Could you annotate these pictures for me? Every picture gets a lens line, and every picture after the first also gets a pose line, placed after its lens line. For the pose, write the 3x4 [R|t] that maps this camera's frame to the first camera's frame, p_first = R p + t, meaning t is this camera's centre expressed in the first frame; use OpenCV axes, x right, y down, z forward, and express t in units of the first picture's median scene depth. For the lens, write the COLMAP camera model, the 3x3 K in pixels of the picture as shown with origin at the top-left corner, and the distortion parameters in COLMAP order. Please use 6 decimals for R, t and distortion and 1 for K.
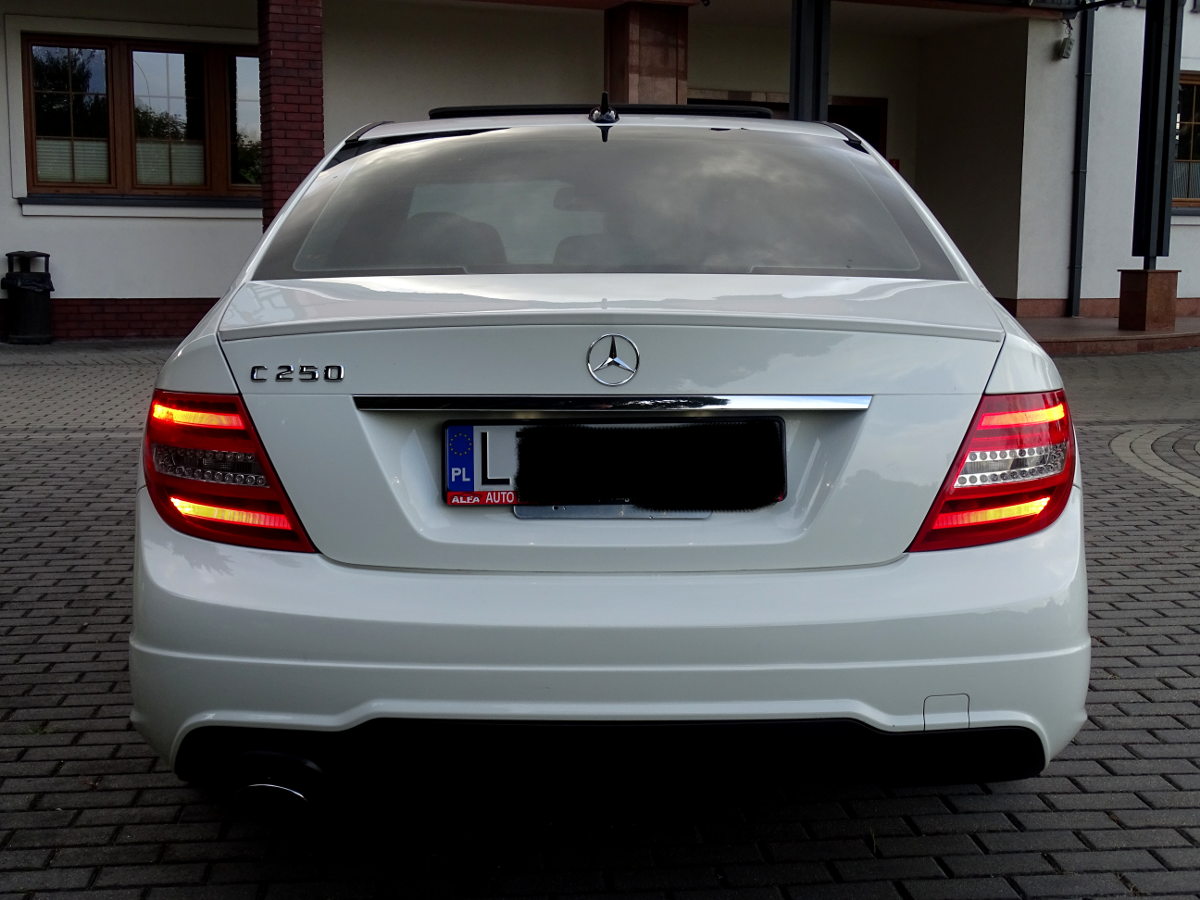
lens RADIAL K [[1680.9, 0, 600.0], [0, 1680.9, 450.0], [0, 0, 1]] dist [0.110927, 0.052192]
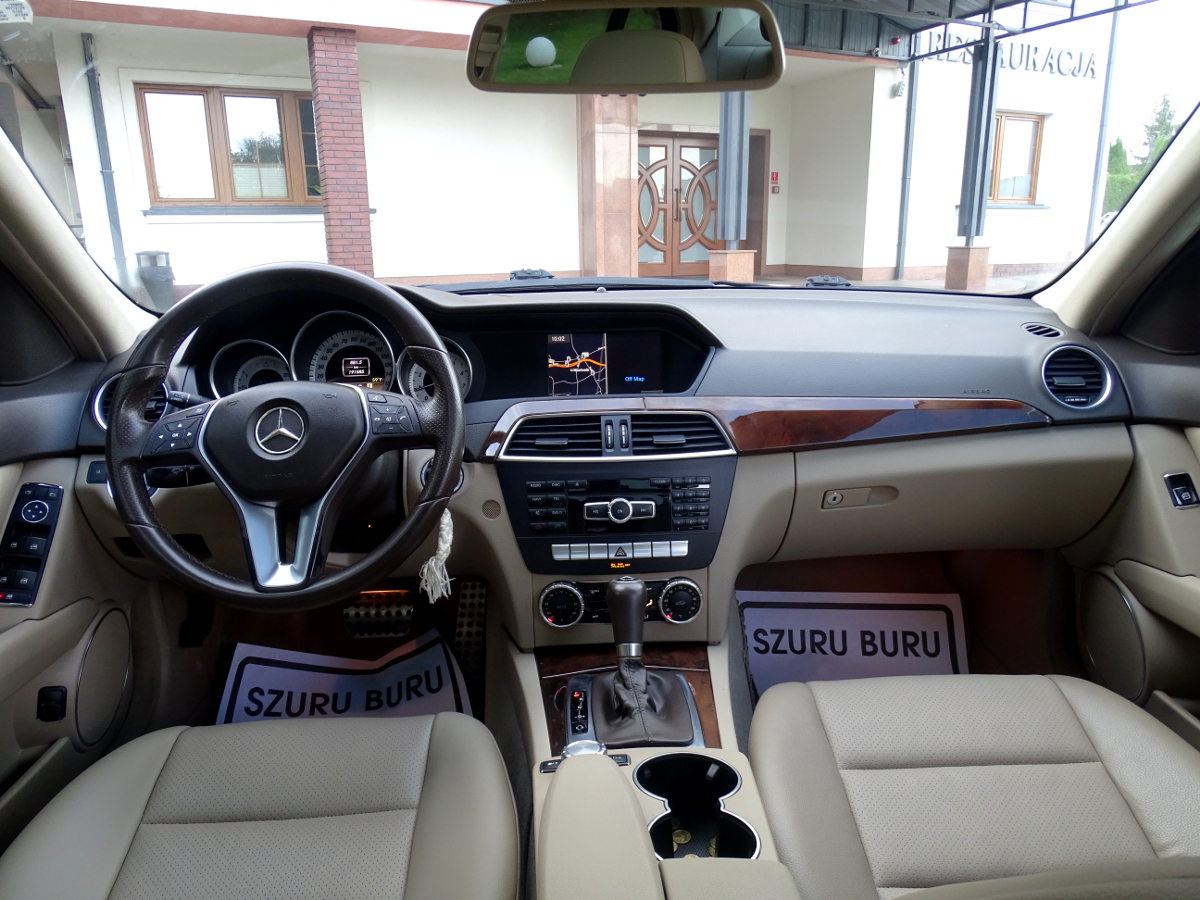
lens RADIAL K [[808.3, 0, 600.0], [0, 808.3, 450.0], [0, 0, 1]] dist [0.000492, 0.006798]
pose [[0.999566, -0.025481, 0.014788, 0.004746], [0.023241, 0.990477, 0.135705, -0.039545], [-0.018105, -0.135302, 0.990639, 0.342744]]
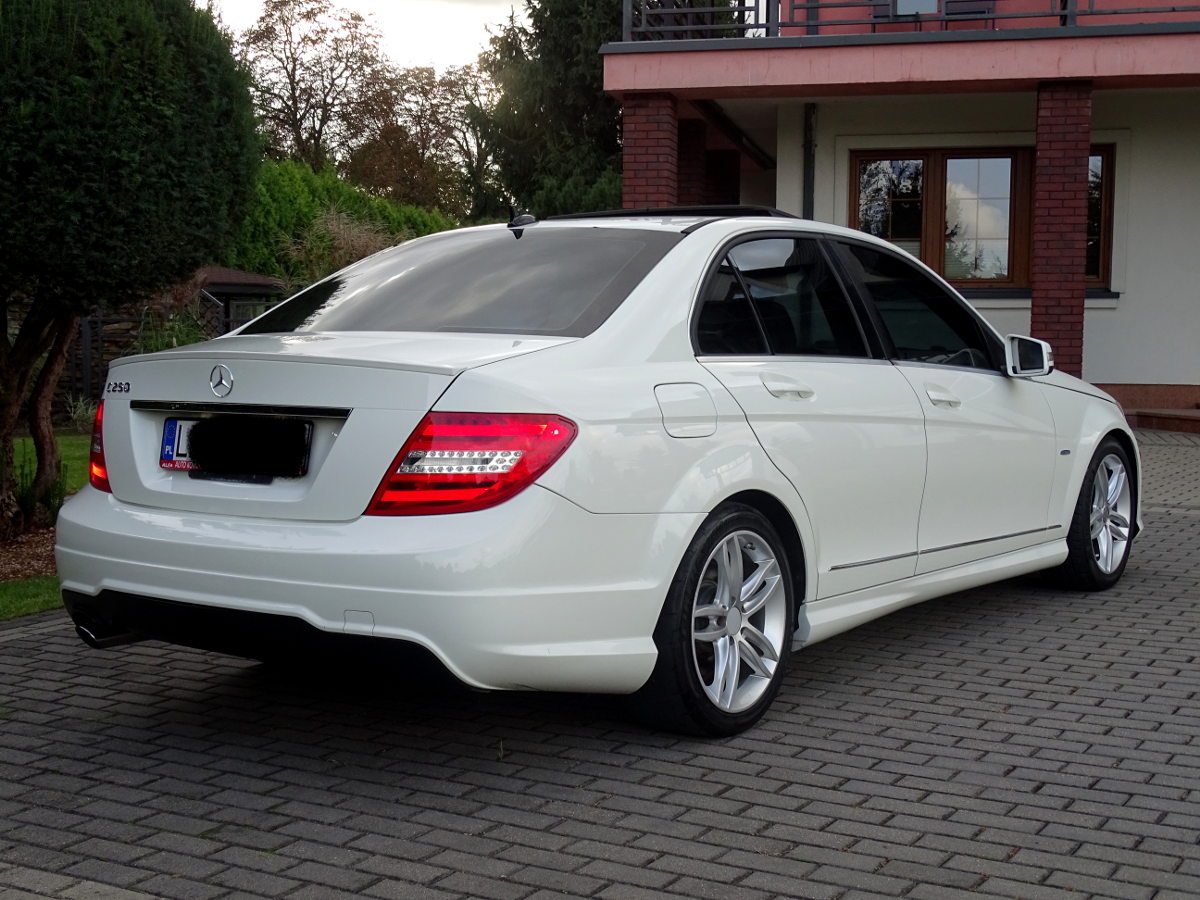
lens RADIAL K [[1750.2, 0, 600.0], [0, 1750.2, 450.0], [0, 0, 1]] dist [-0.000996, 0.002244]
pose [[0.791502, 0.039229, -0.609906, 0.260313], [-0.075413, 0.996580, -0.033767, 0.008232], [0.606496, 0.072722, 0.791754, -0.018222]]
